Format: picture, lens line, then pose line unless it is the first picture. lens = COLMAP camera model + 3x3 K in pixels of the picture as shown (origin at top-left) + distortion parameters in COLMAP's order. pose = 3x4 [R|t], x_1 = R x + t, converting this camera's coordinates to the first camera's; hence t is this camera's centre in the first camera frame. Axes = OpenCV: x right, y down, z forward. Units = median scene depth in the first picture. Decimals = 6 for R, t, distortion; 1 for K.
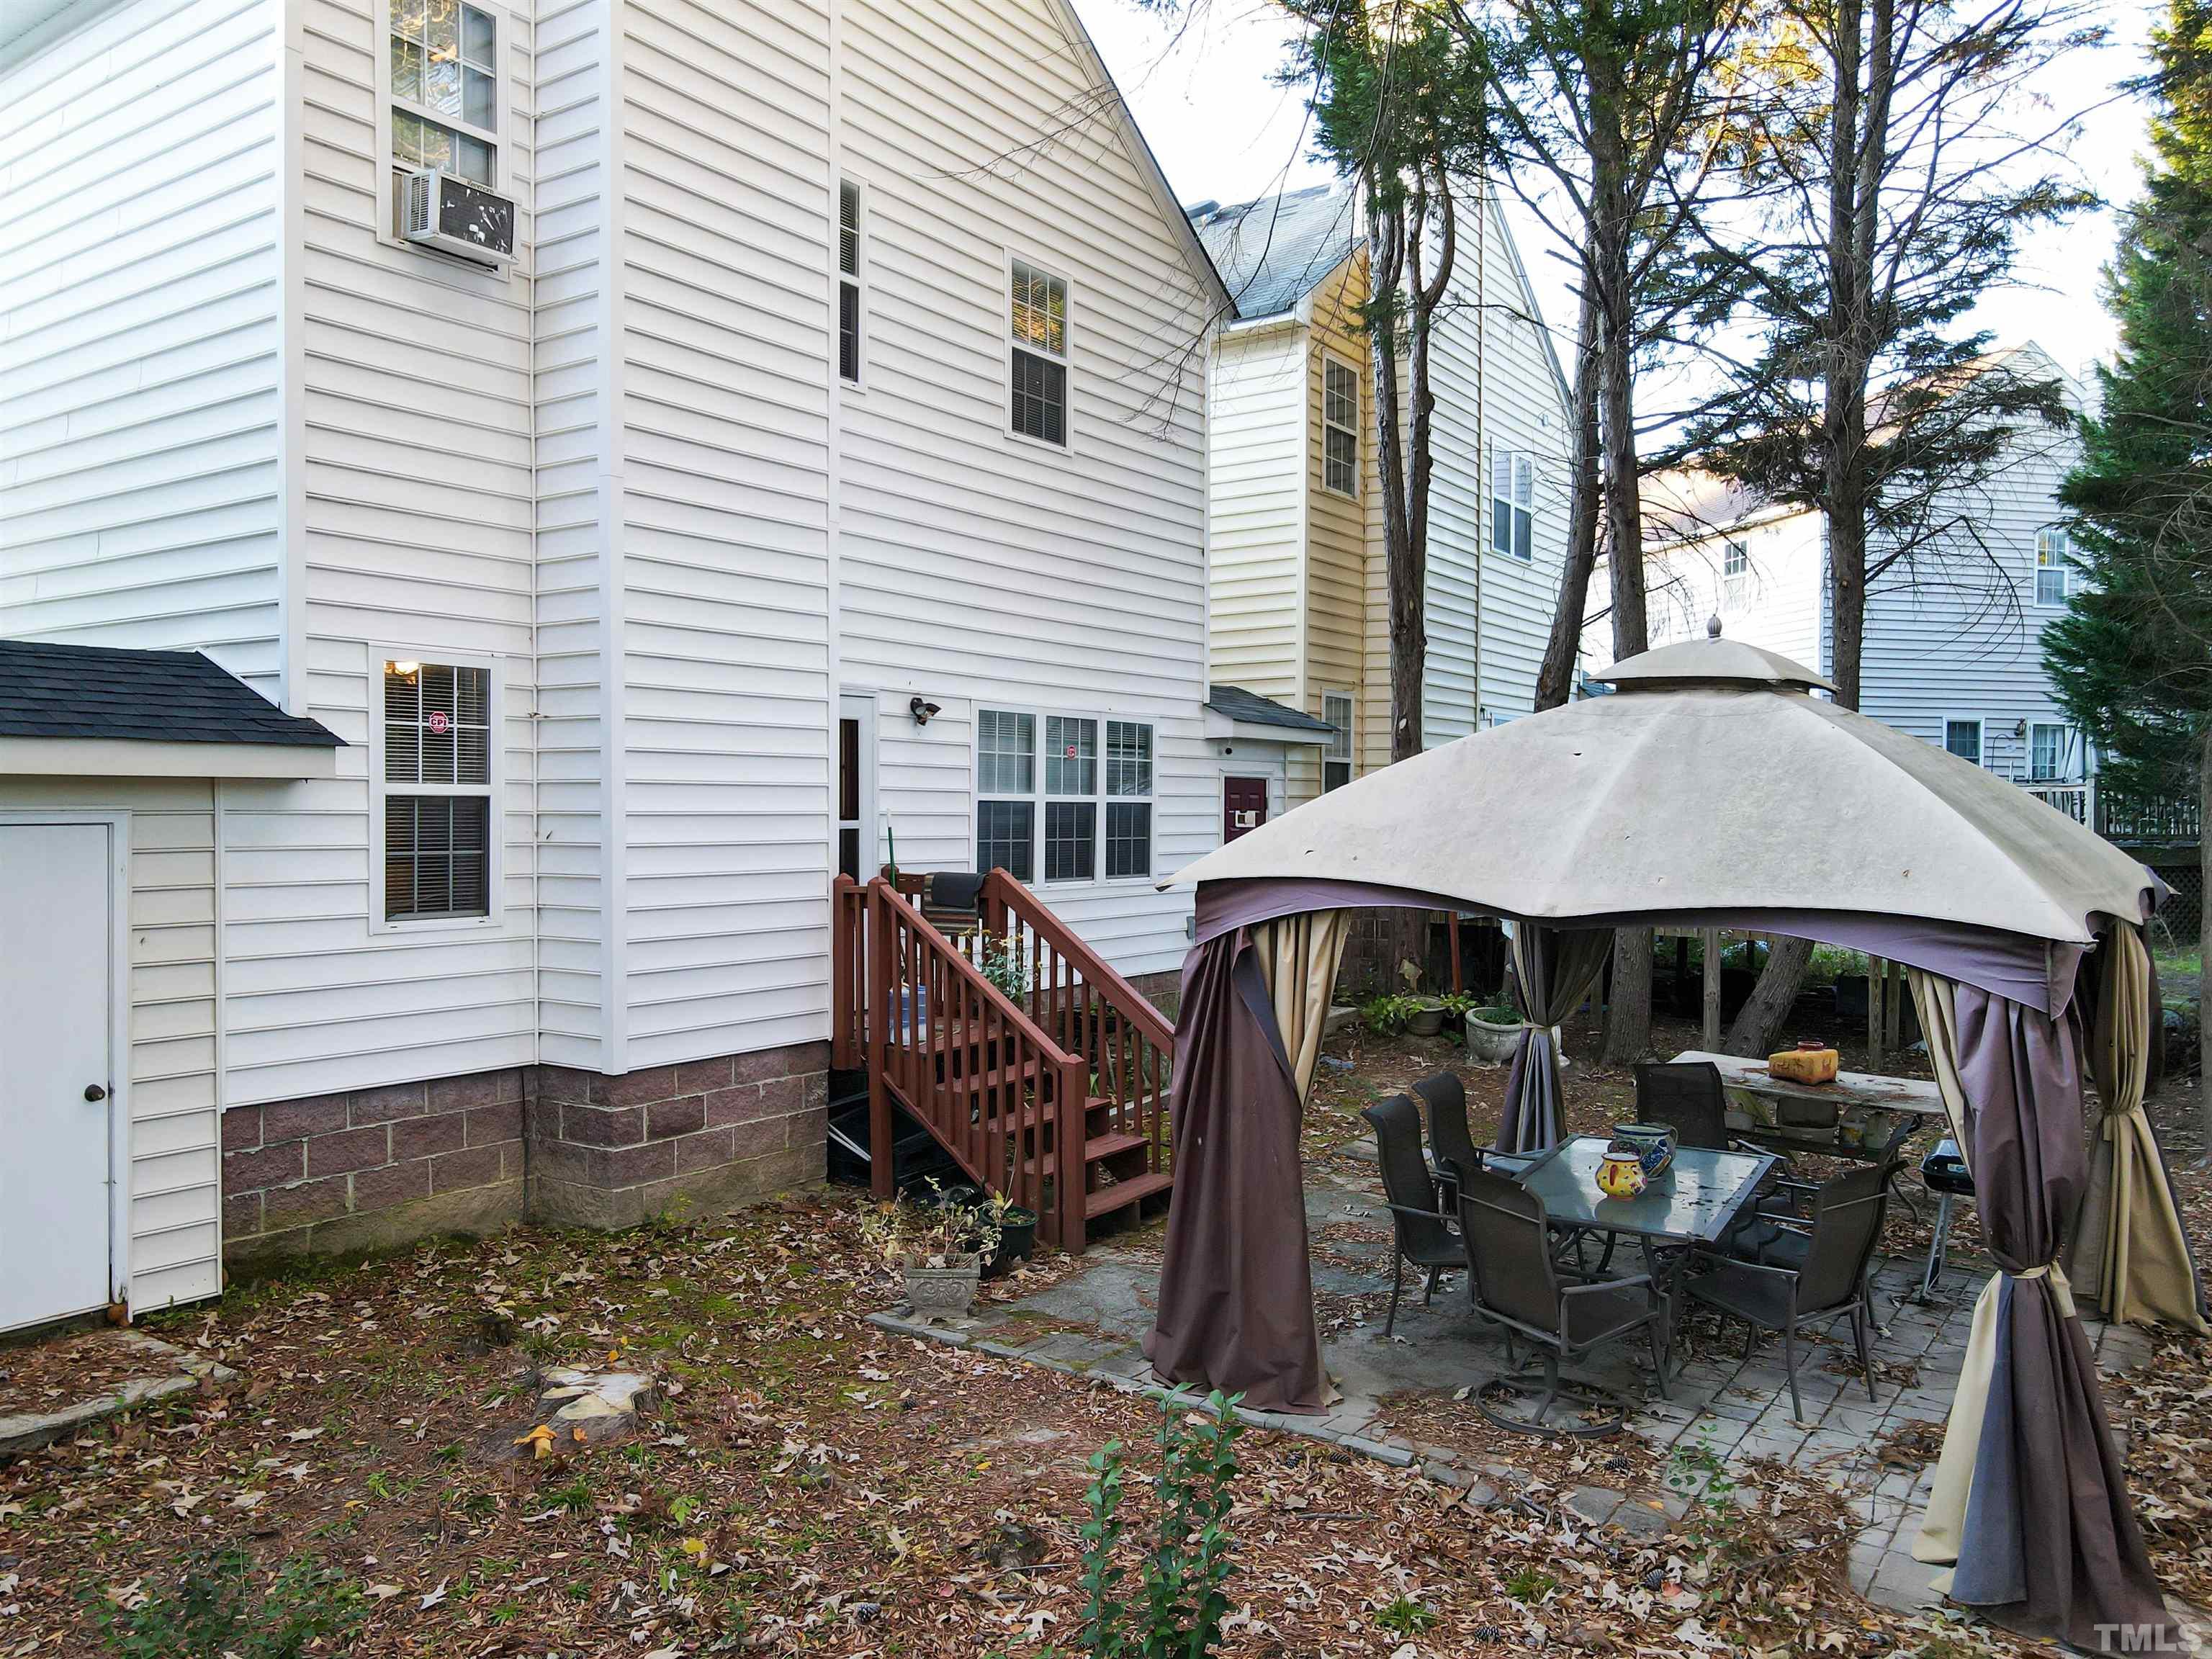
lens RADIAL K [[1636.2, 0, 1113.8], [0, 1636.2, 827.7], [0, 0, 1]] dist [0.003783, 0.018079]
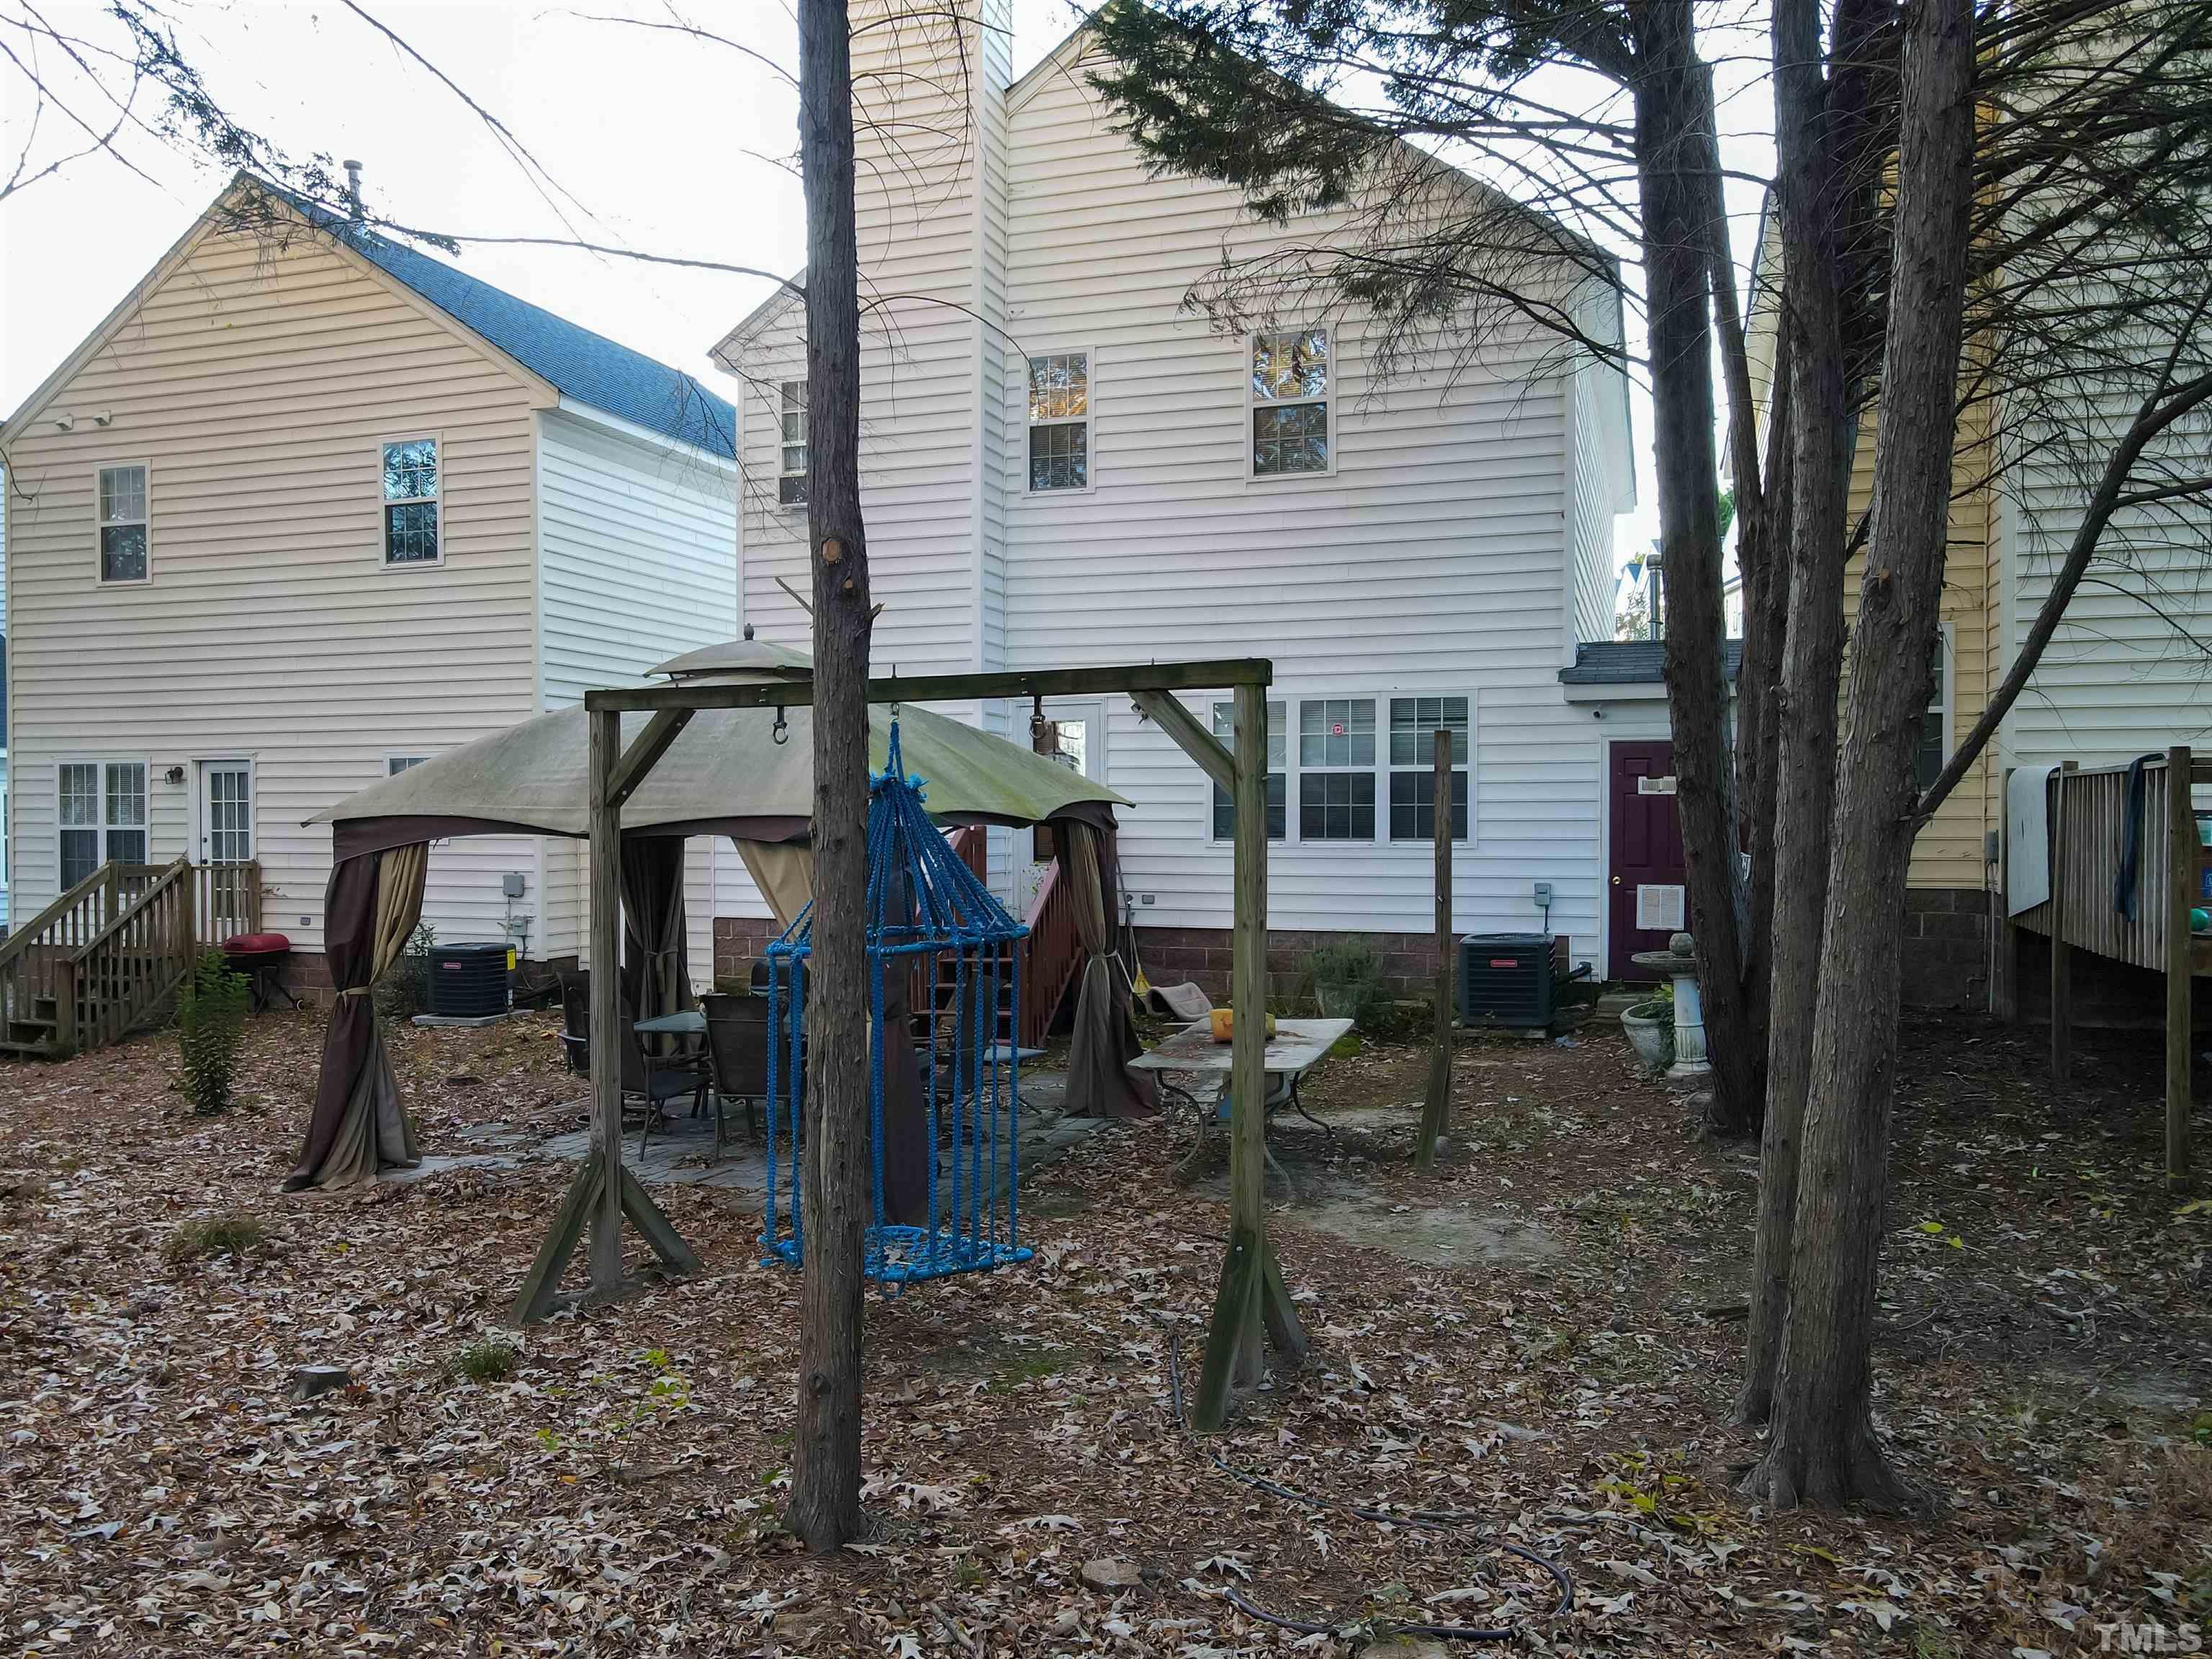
lens RADIAL K [[1636.2, 0, 1113.1], [0, 1636.2, 822.8], [0, 0, 1]] dist [0.003783, 0.018079]
pose [[0.268034, -0.001146, -0.963409, 1.619281], [-0.008651, 0.999956, -0.003597, 0.039668], [0.963371, 0.009298, 0.268012, 0.826324]]
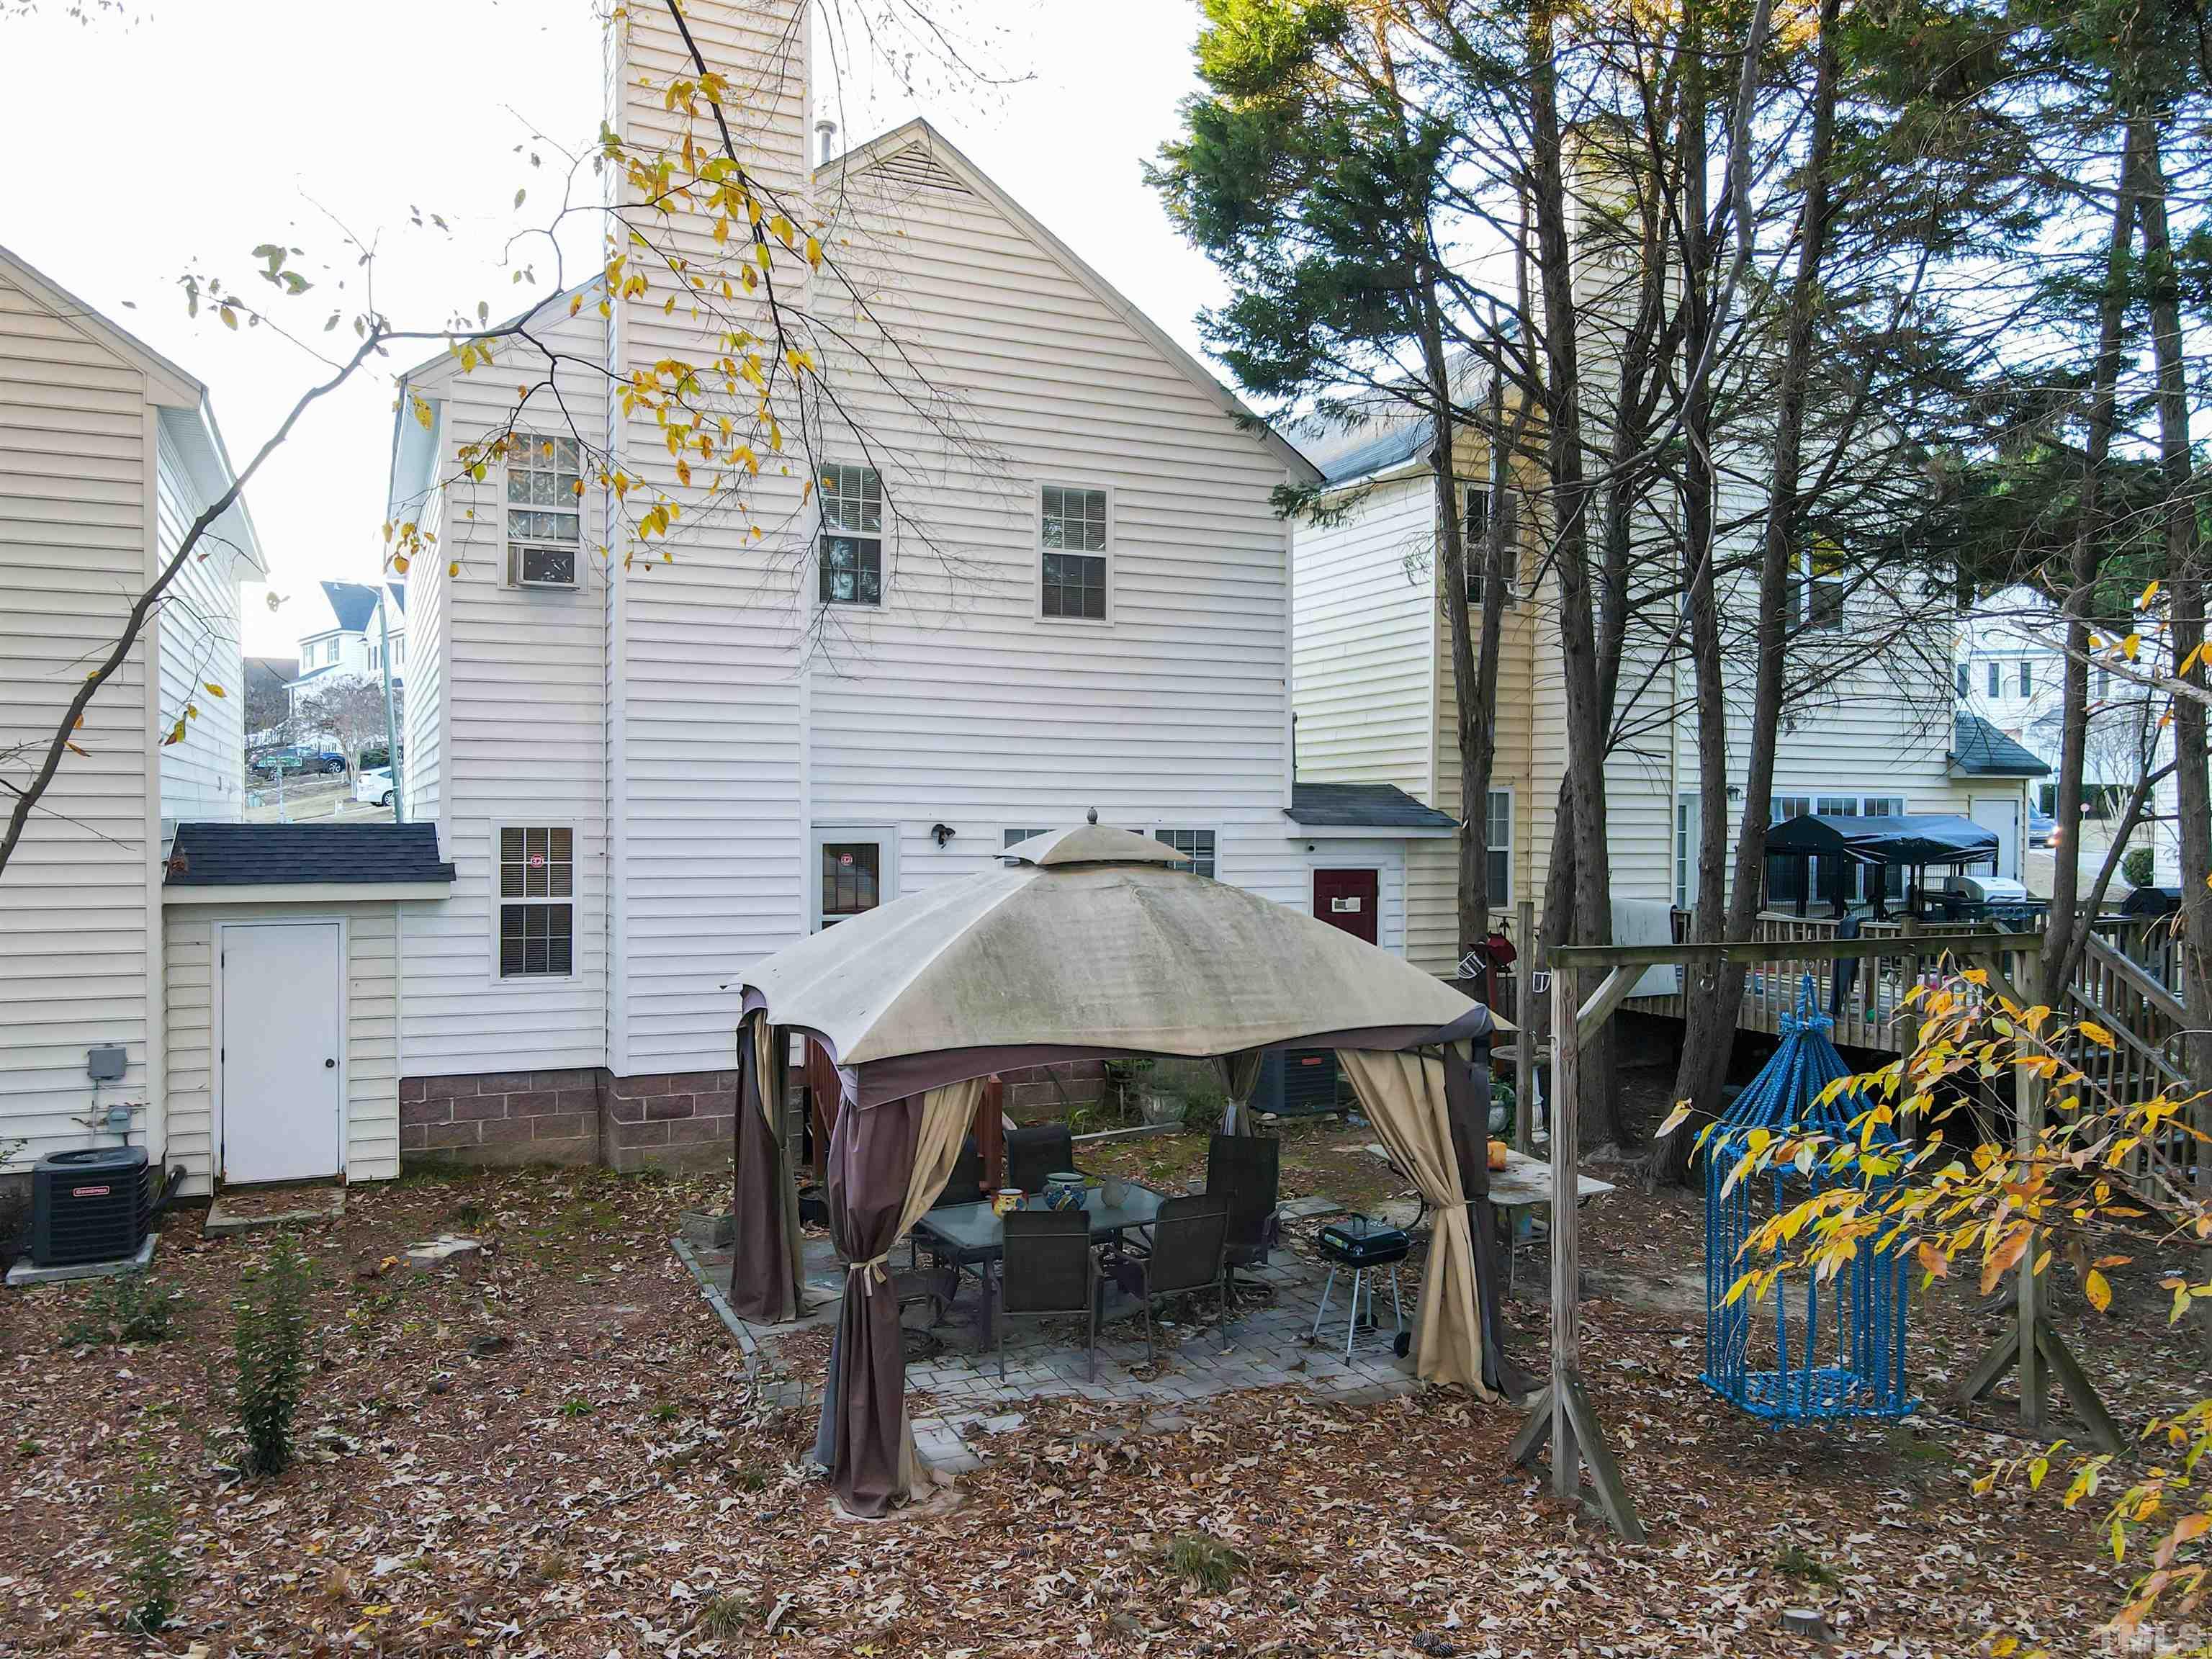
lens RADIAL K [[1636.2, 0, 1105.7], [0, 1636.2, 837.6], [0, 0, 1]] dist [0.003783, 0.018079]
pose [[0.858186, 0.006902, -0.513293, 0.966303], [-0.008316, 0.999965, -0.000456, -0.092987], [0.513272, 0.004660, 0.858214, -0.155943]]
